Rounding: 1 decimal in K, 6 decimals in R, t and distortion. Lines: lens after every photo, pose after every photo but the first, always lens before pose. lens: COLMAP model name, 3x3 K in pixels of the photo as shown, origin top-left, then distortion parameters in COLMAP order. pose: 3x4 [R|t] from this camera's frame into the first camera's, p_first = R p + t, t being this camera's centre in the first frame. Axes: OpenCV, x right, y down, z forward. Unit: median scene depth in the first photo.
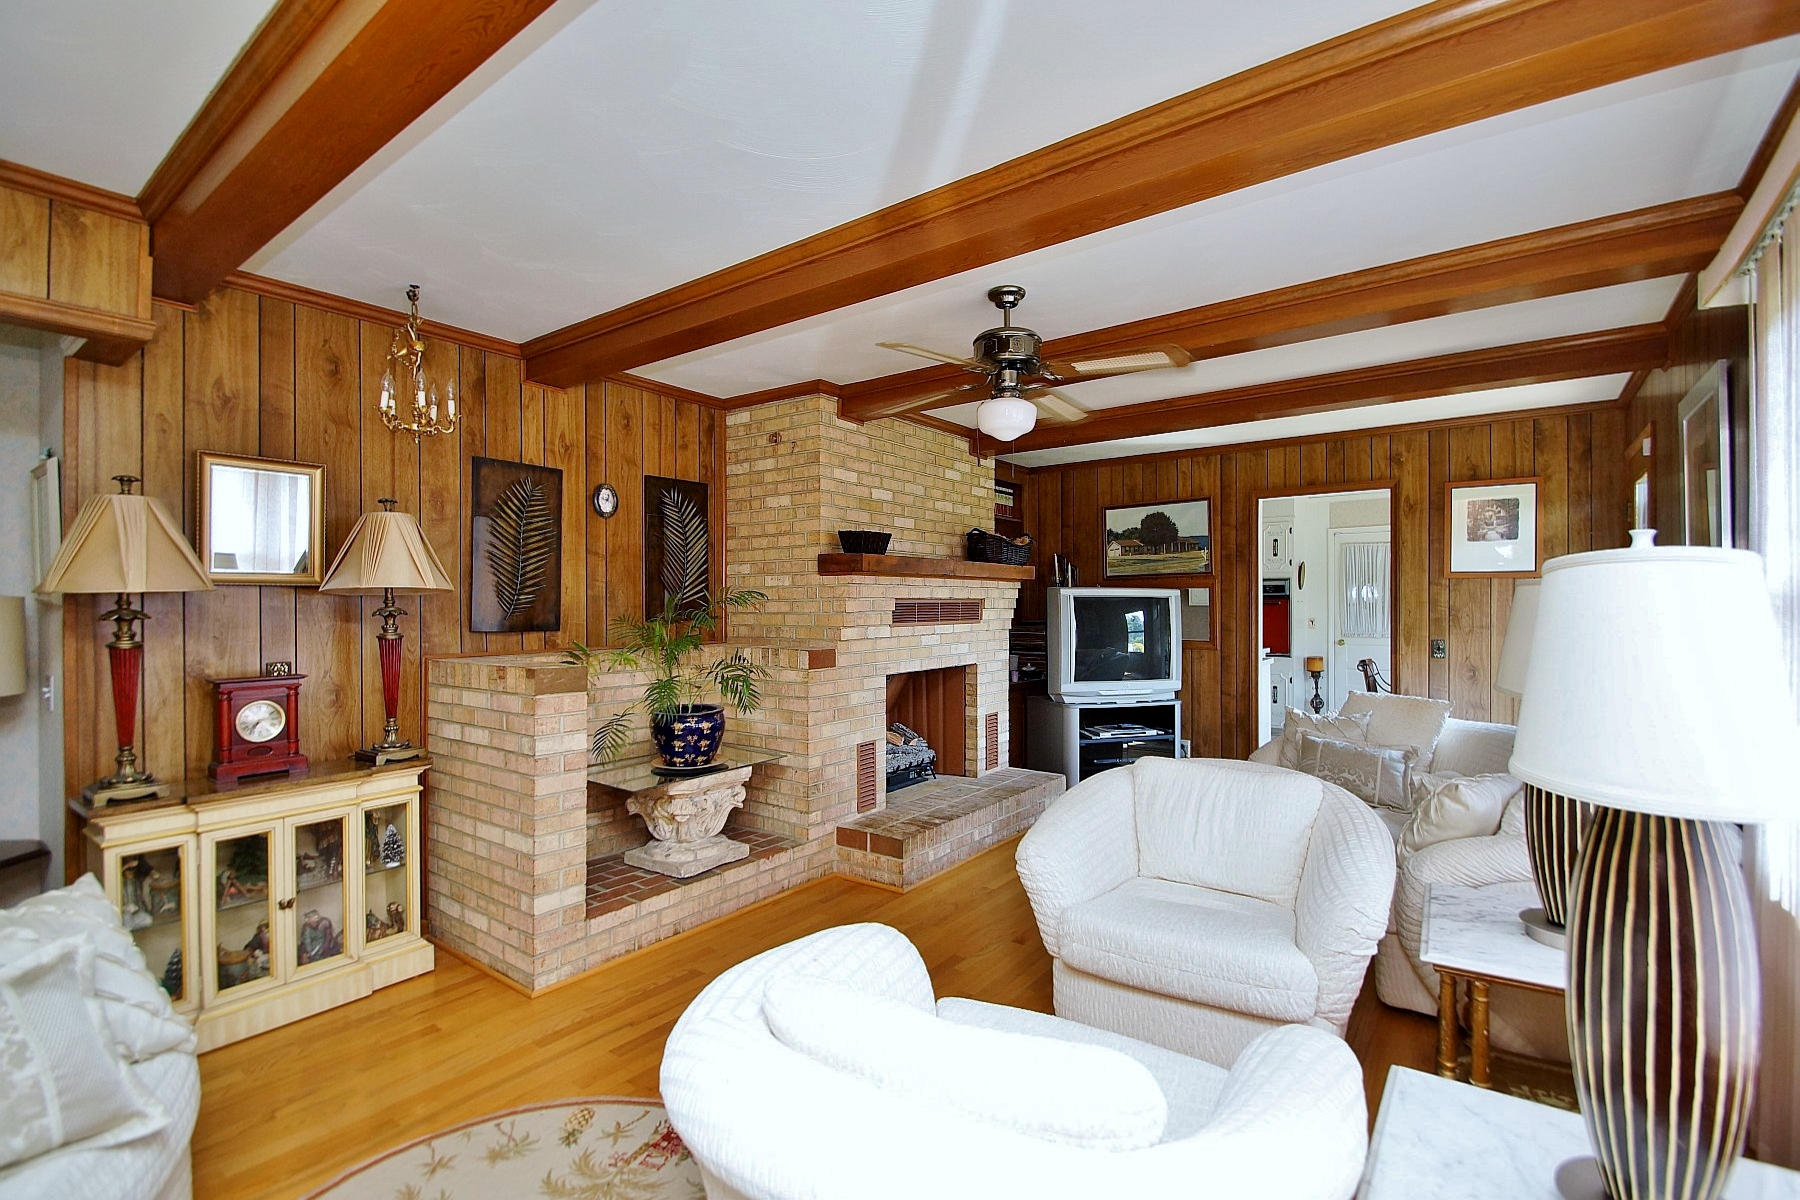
lens RADIAL K [[799.3, 0, 902.8], [0, 799.3, 599.5], [0, 0, 1]] dist [0.002889, -0.010411]
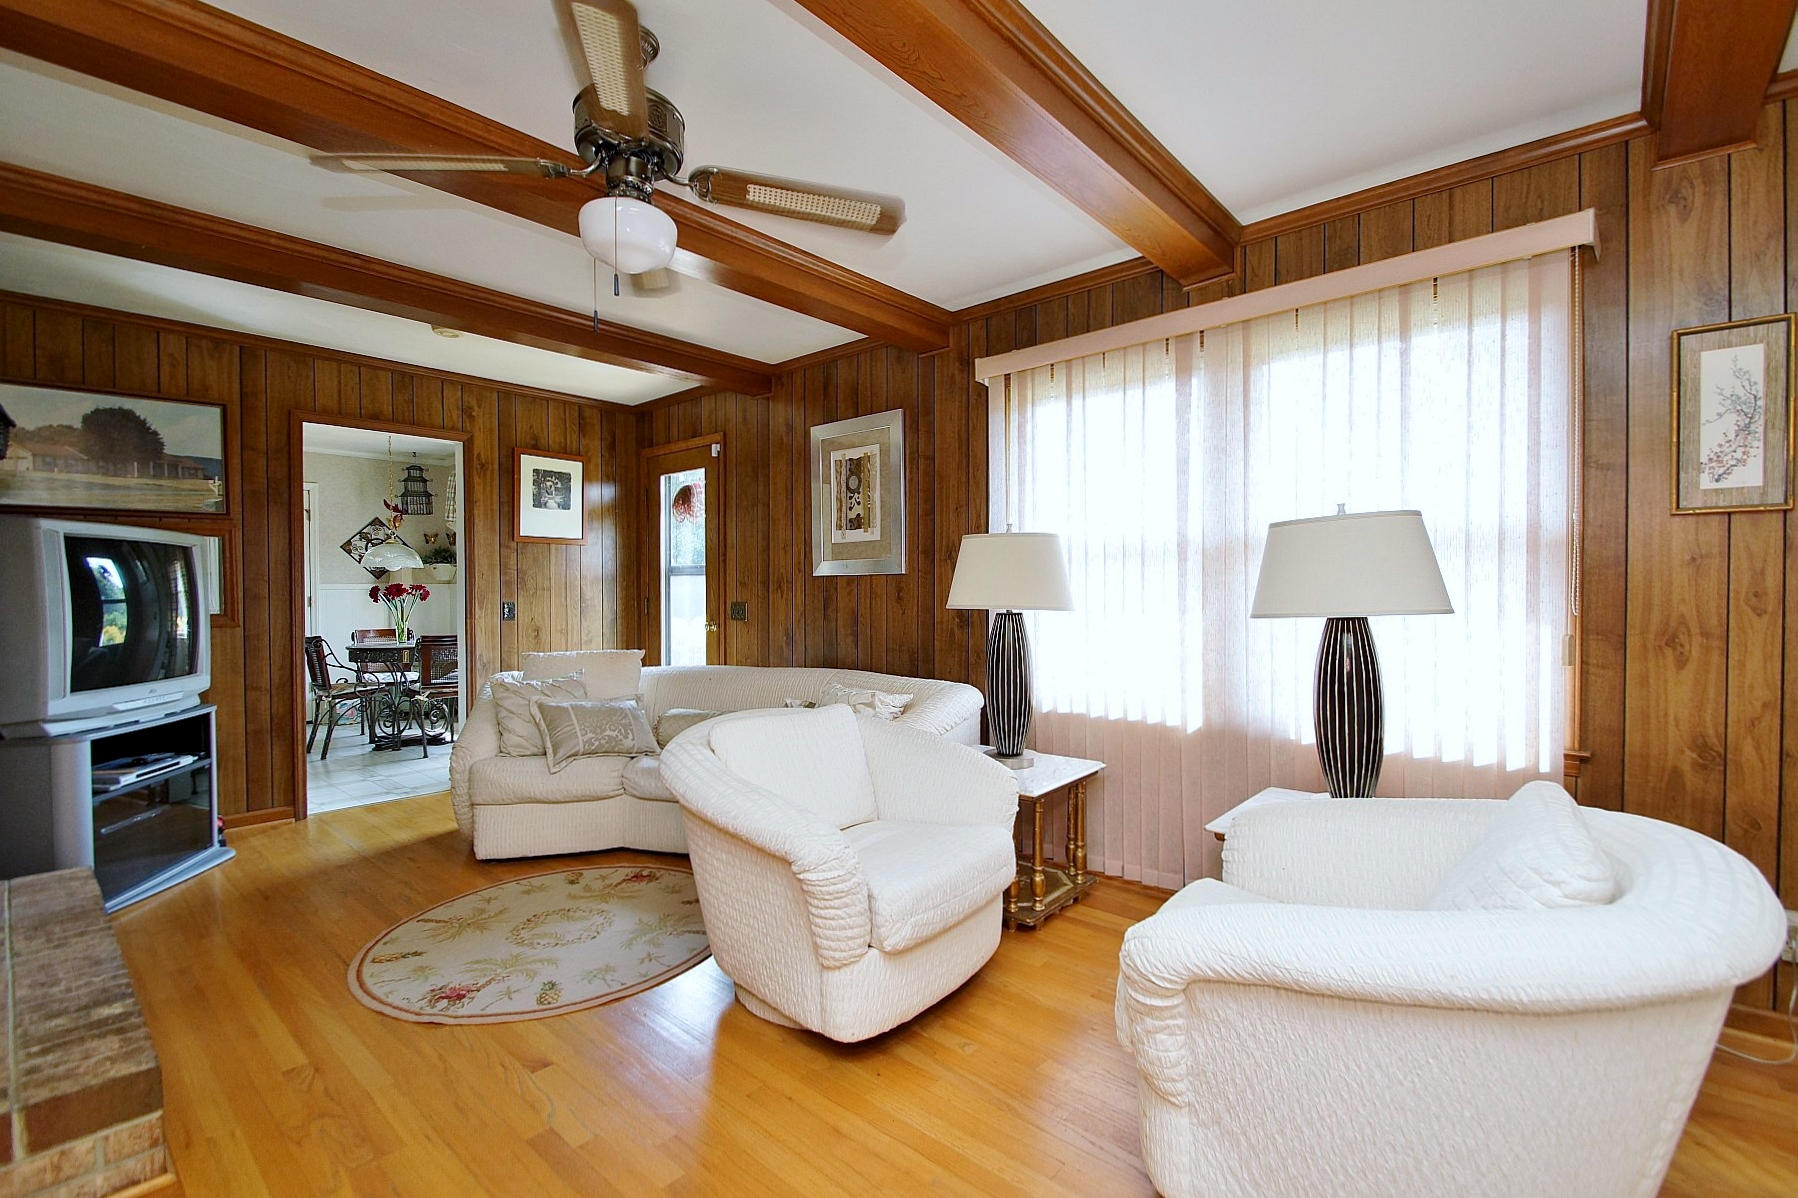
lens RADIAL K [[798.4, 0, 894.7], [0, 798.4, 594.3], [0, 0, 1]] dist [0.002889, -0.010411]
pose [[0.088355, -0.001269, 0.996088, -0.288144], [-0.002640, 0.999995, 0.001508, 0.037815], [-0.996086, -0.002763, 0.088351, 0.436608]]
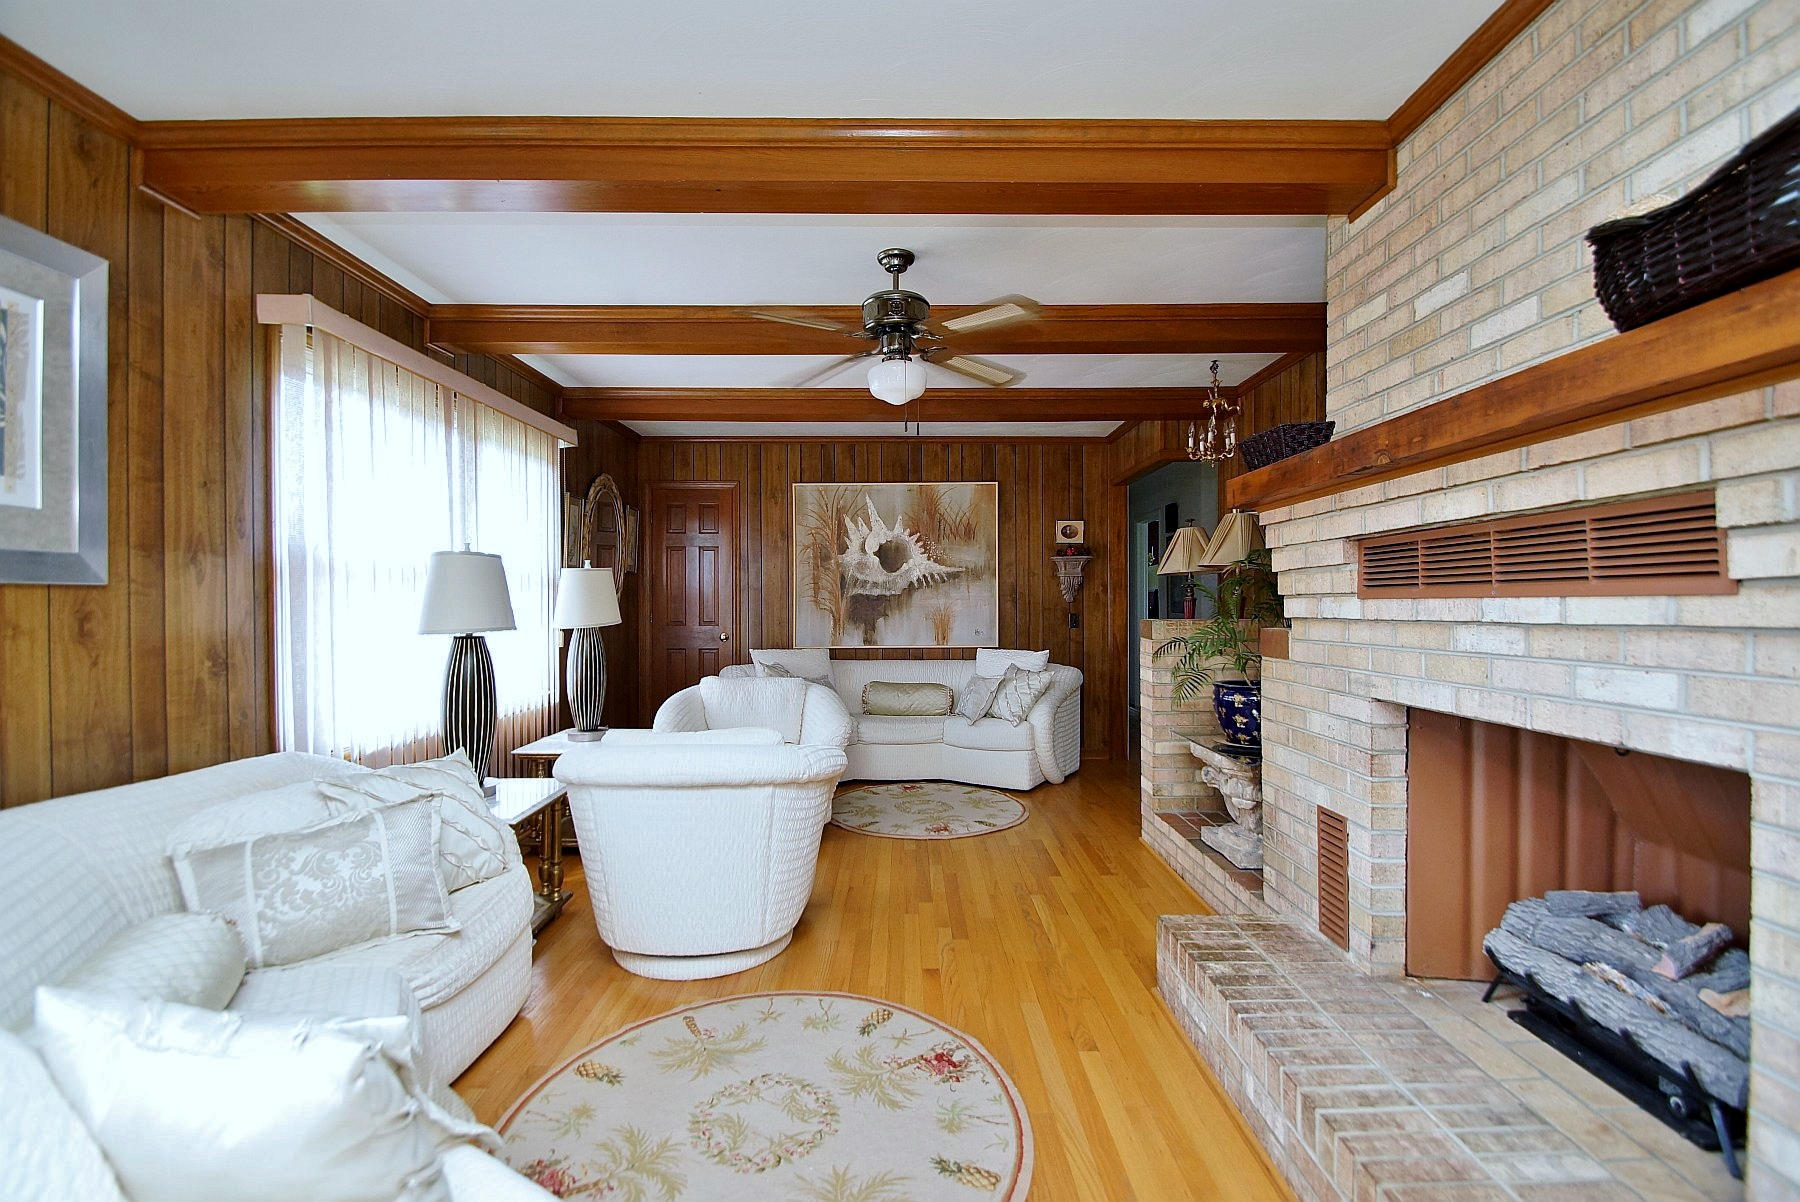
lens RADIAL K [[799.3, 0, 897.2], [0, 799.3, 604.2], [0, 0, 1]] dist [0.002889, -0.010411]
pose [[-0.807943, 0.006124, -0.589228, 0.425961], [0.007363, 0.999973, 0.000296, 0.031258], [0.589214, -0.004099, -0.807966, 1.066509]]
